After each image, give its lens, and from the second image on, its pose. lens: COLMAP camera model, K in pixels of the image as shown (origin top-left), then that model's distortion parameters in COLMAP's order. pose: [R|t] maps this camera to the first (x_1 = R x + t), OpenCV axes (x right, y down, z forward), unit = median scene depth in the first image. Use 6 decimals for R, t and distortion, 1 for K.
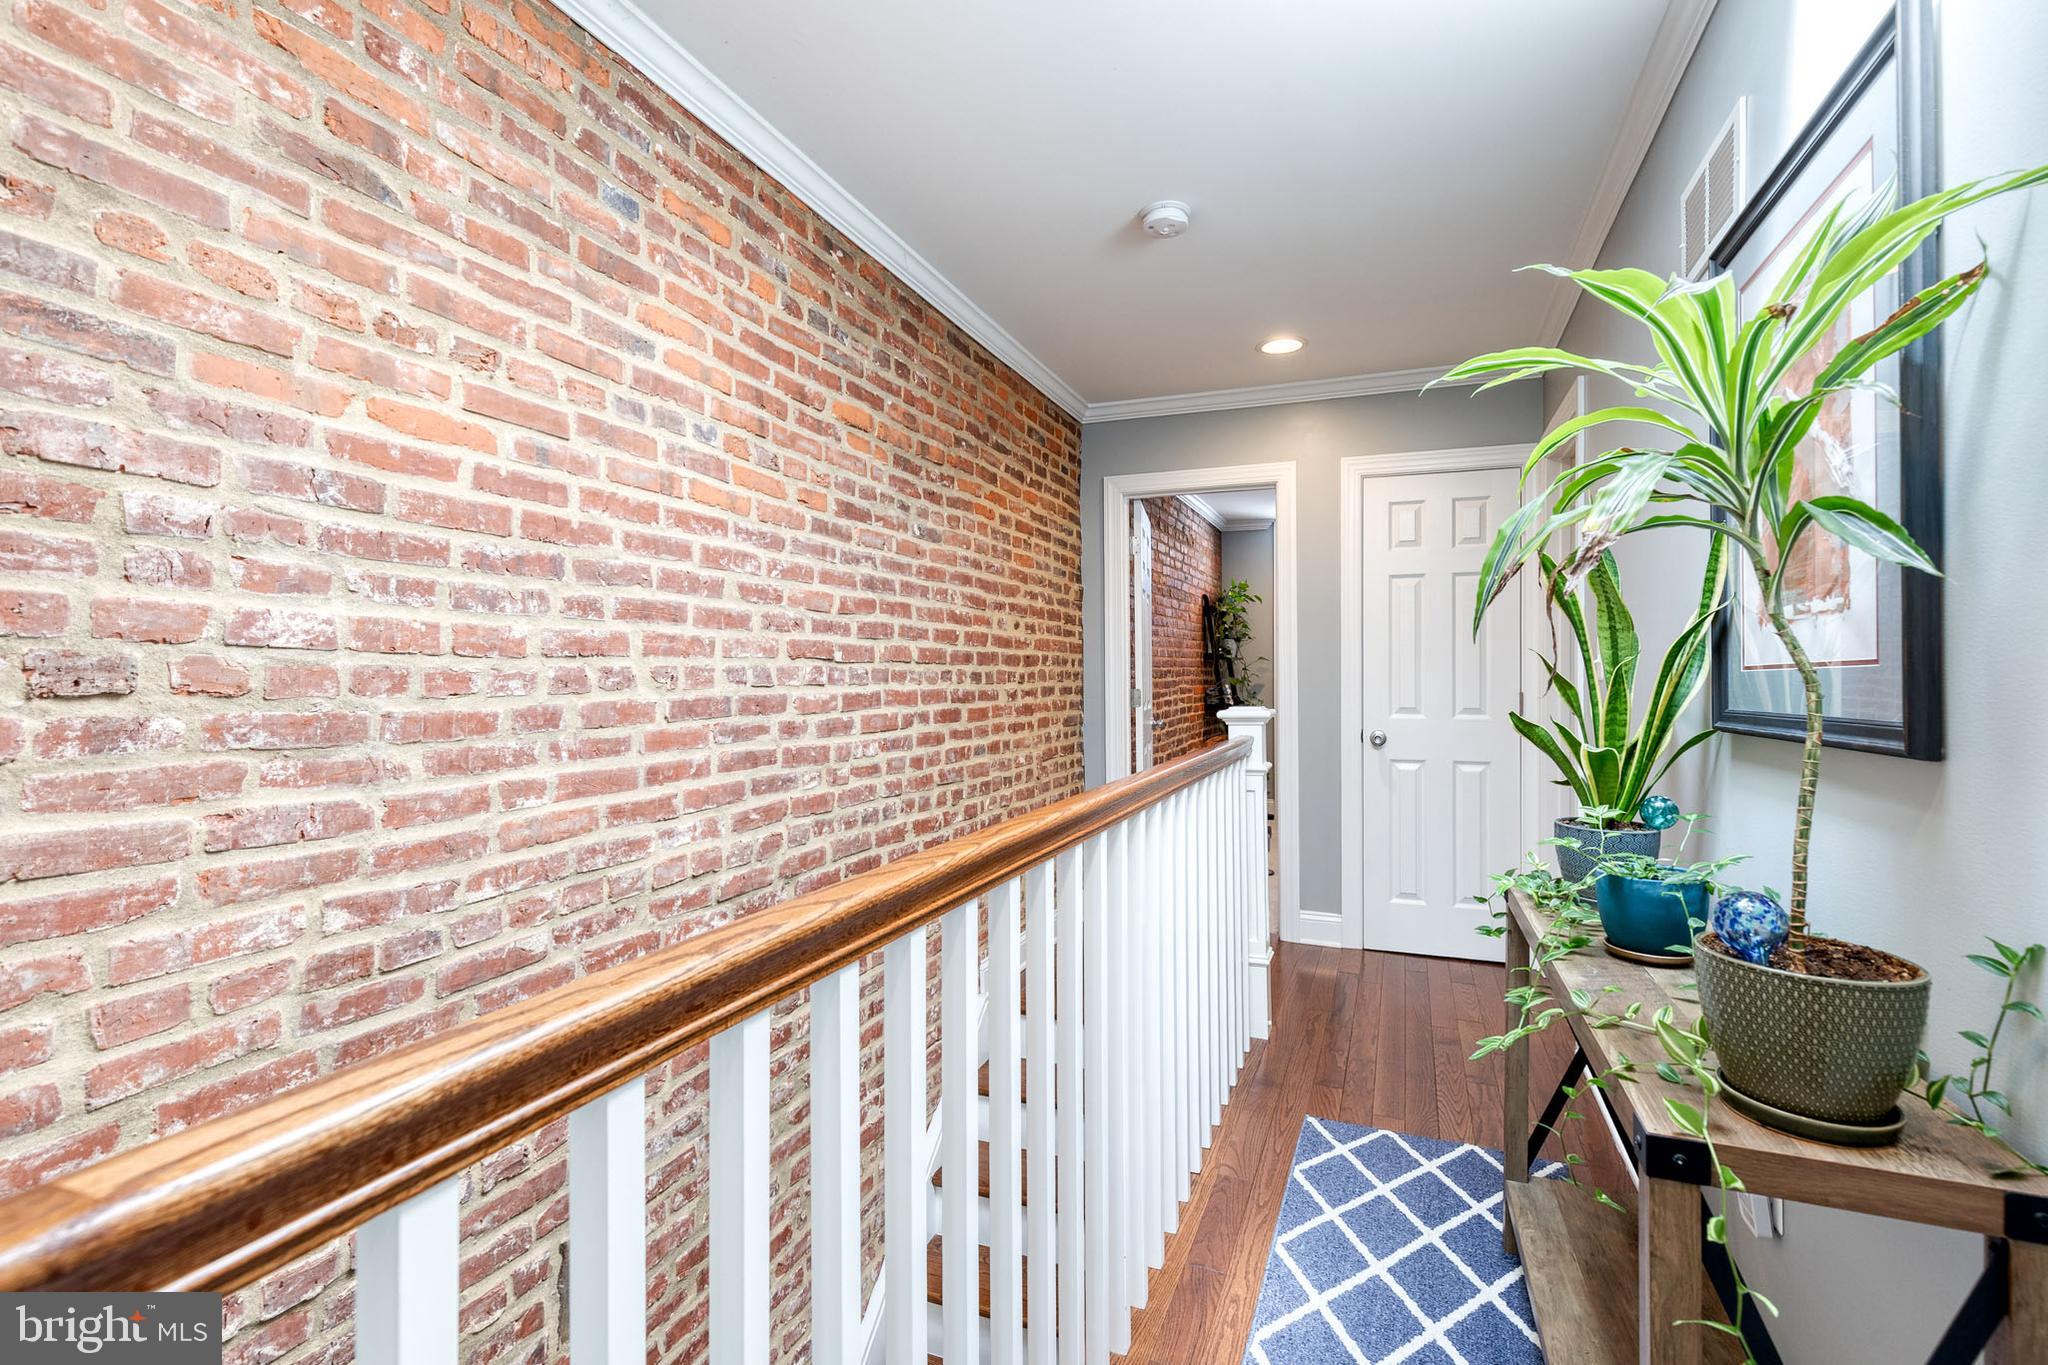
lens RADIAL K [[937.4, 0, 1021.3], [0, 937.4, 679.3], [0, 0, 1]] dist [0.008971, -0.000336]
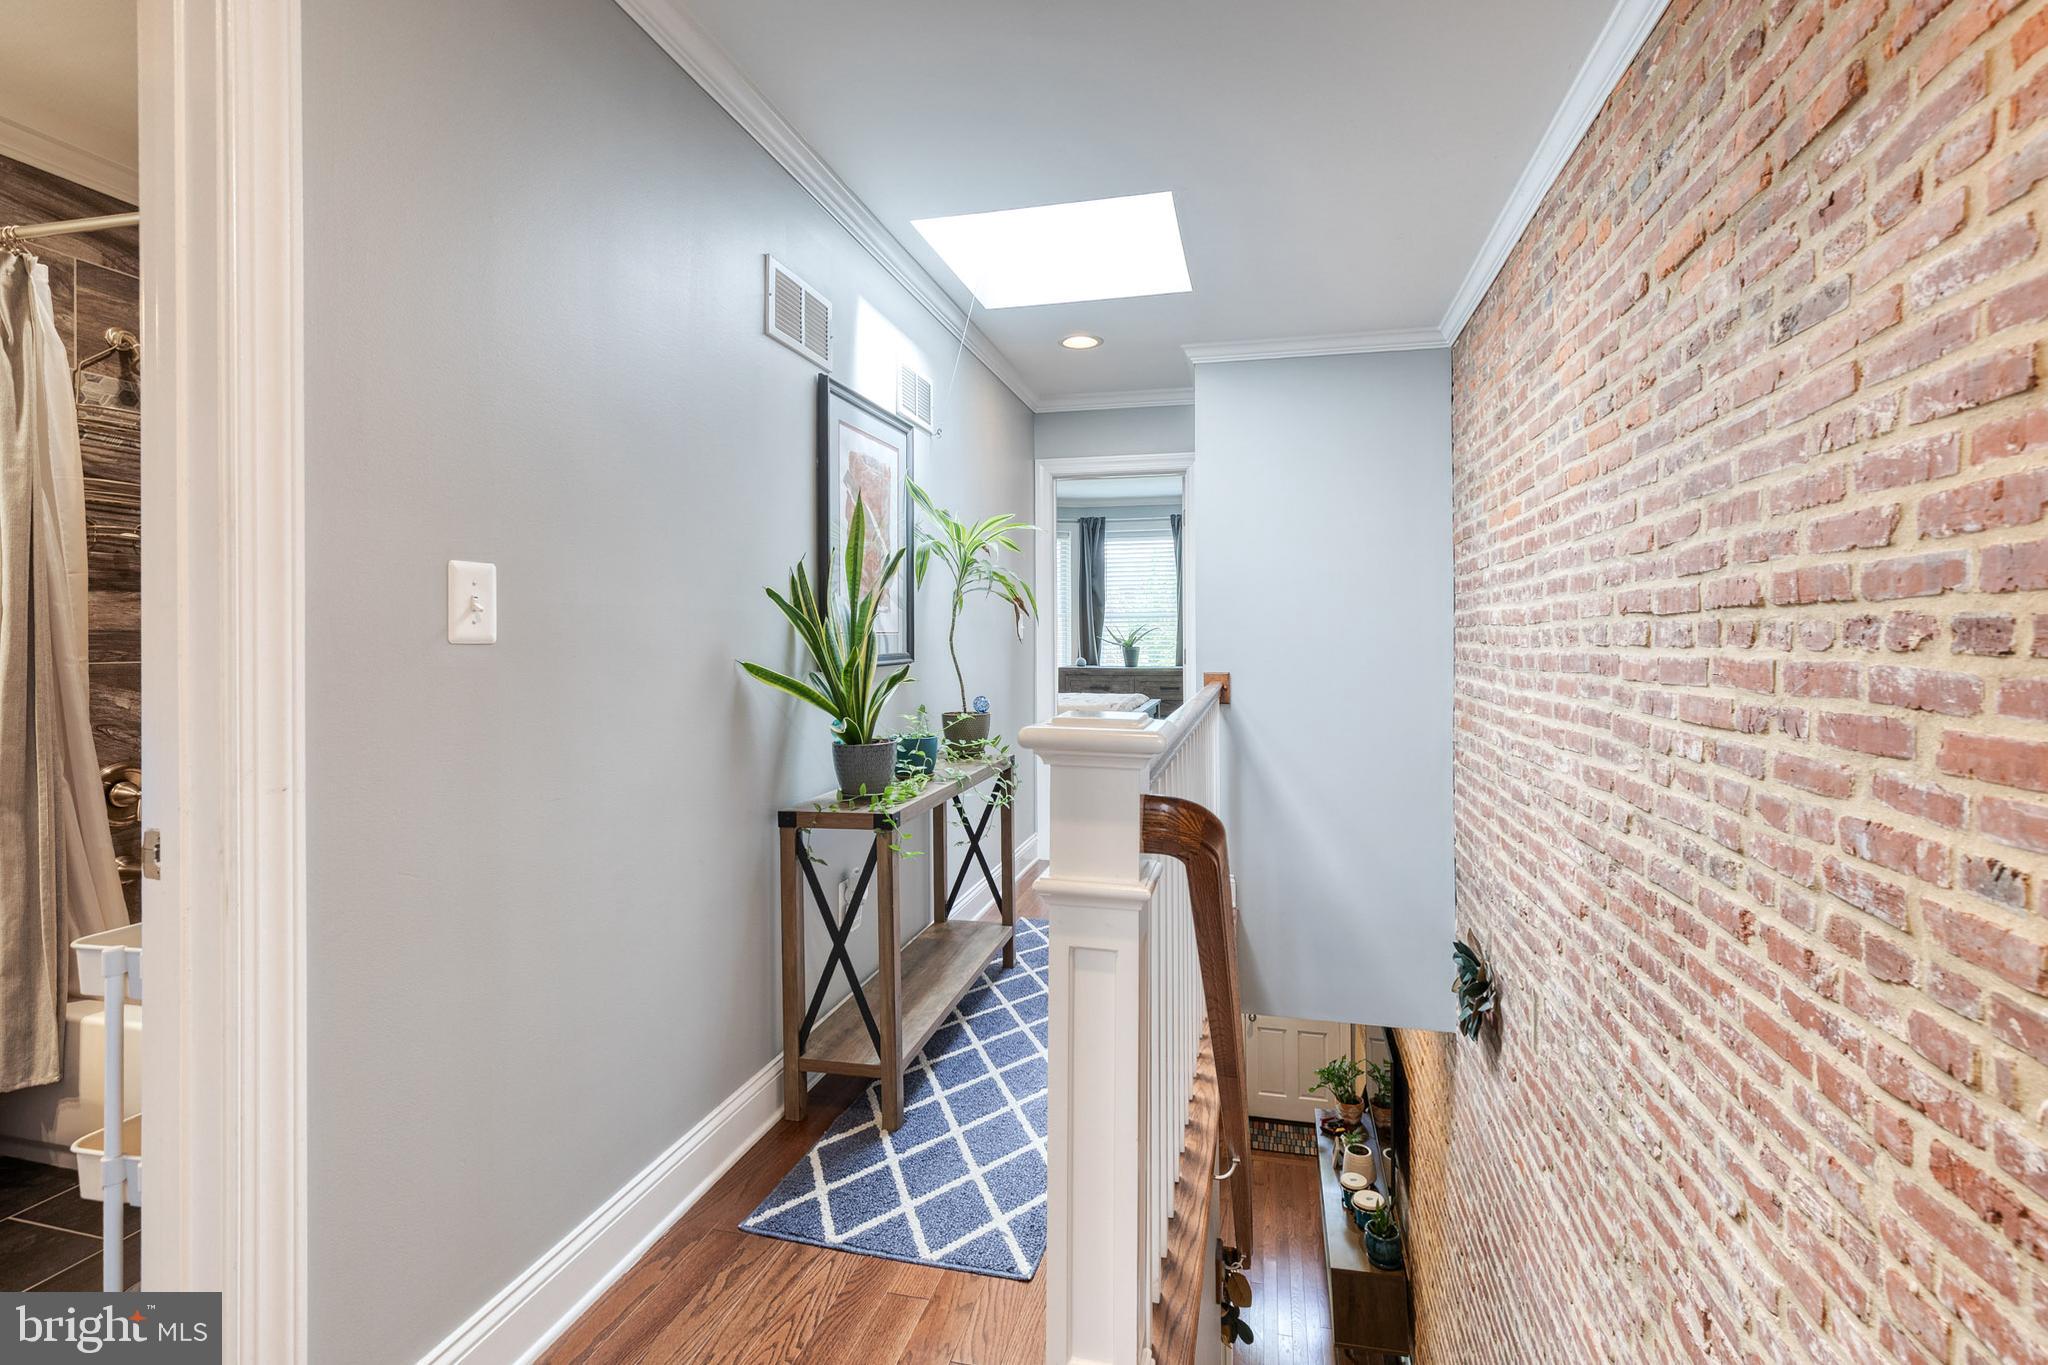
lens RADIAL K [[937.4, 0, 1034.2], [0, 937.4, 628.5], [0, 0, 1]] dist [0.008971, -0.000336]
pose [[-0.989256, 0.001749, -0.146182, 0.346811], [0.002866, 0.999968, -0.007432, -0.003665], [0.146164, -0.007772, -0.989230, 1.460165]]
